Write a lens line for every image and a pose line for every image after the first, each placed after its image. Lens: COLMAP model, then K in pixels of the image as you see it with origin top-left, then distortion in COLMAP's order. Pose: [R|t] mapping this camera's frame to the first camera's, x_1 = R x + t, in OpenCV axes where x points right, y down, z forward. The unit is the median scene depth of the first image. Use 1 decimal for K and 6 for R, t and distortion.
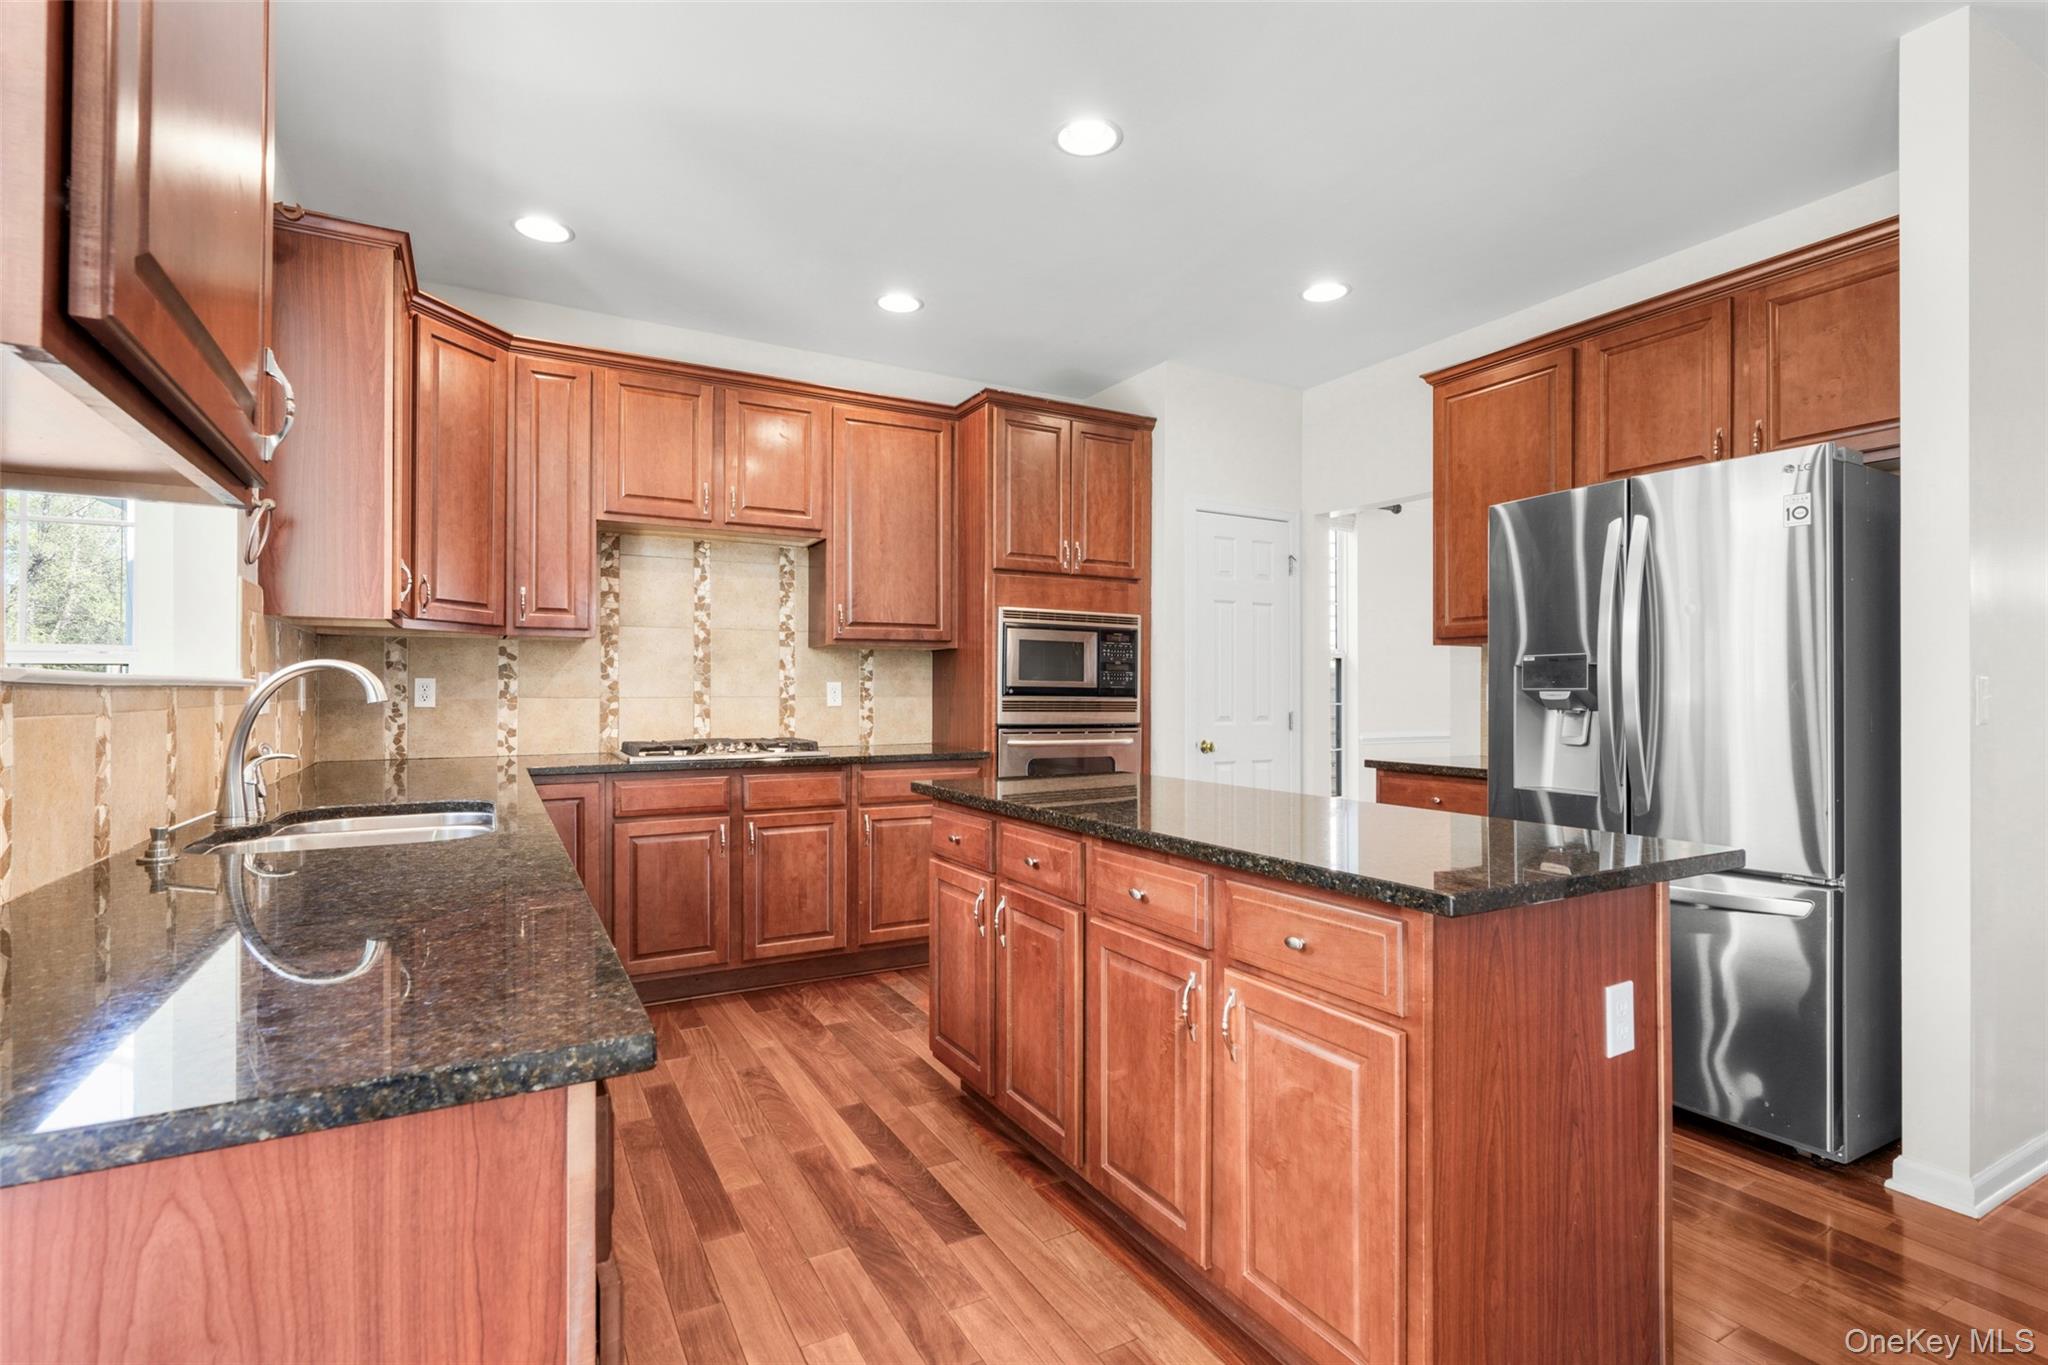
lens RADIAL K [[951.7, 0, 1028.3], [0, 951.7, 687.7], [0, 0, 1]] dist [-0.002706, 0.000636]
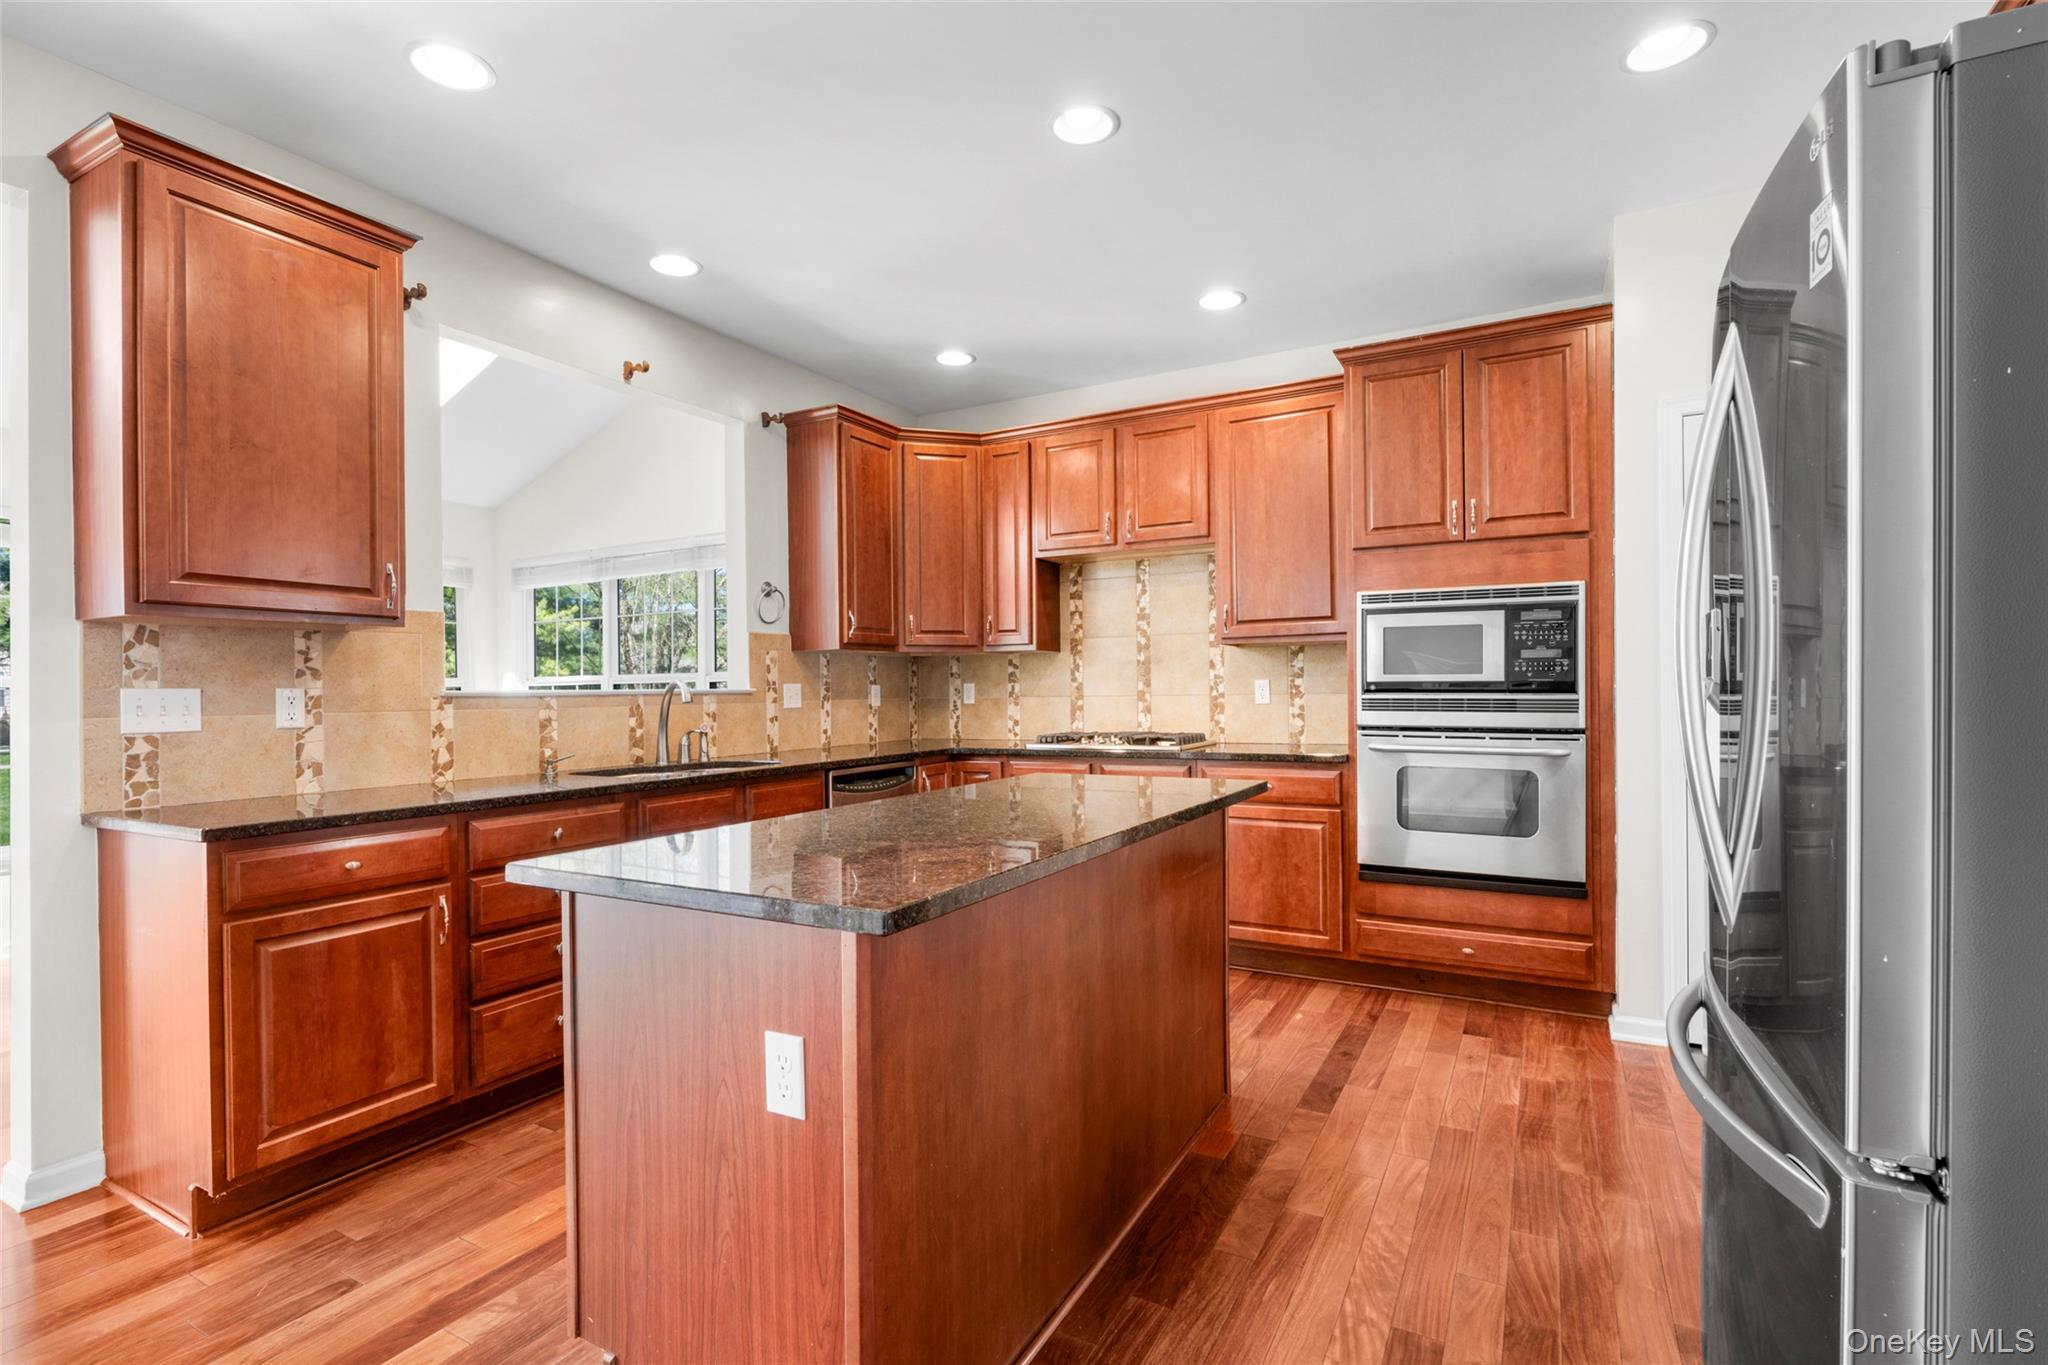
lens RADIAL K [[951.7, 0, 1027.8], [0, 951.7, 684.3], [0, 0, 1]] dist [-0.002706, 0.000636]
pose [[0.525520, -0.012611, -0.850688, 0.557743], [0.016561, 0.999852, -0.004591, -0.000526], [0.850620, -0.011675, 0.525652, 0.276415]]
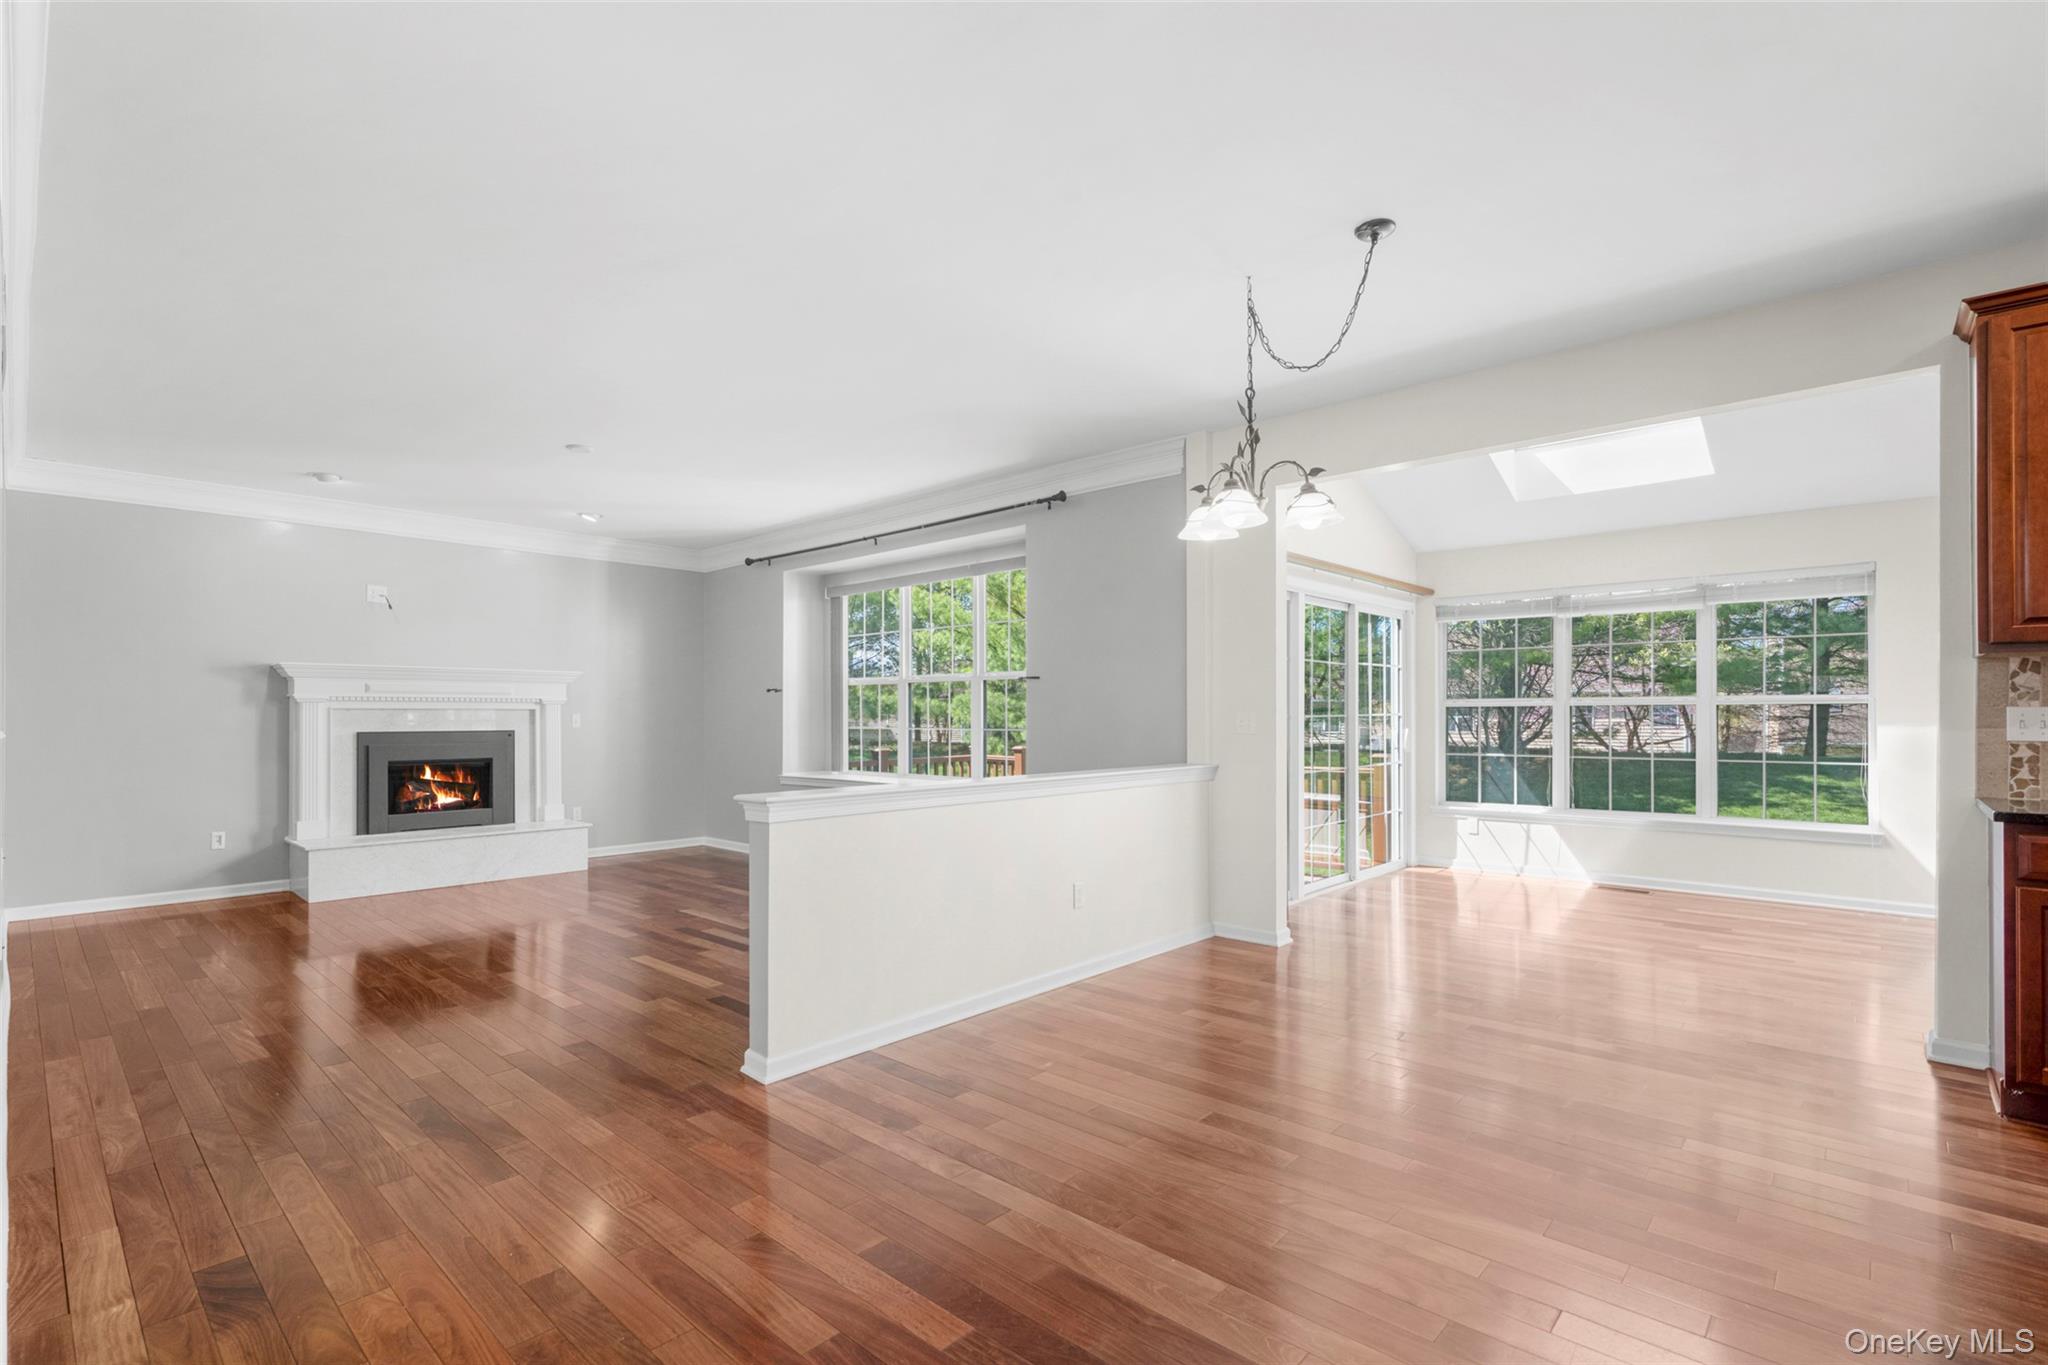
lens RADIAL K [[951.7, 0, 1032.2], [0, 951.7, 722.4], [0, 0, 1]] dist [-0.002706, 0.000636]
pose [[-0.951086, 0.001268, -0.308924, 0.761438], [0.000542, 0.999997, 0.002433, 0.000484], [0.308926, 0.002147, -0.951083, 0.594462]]
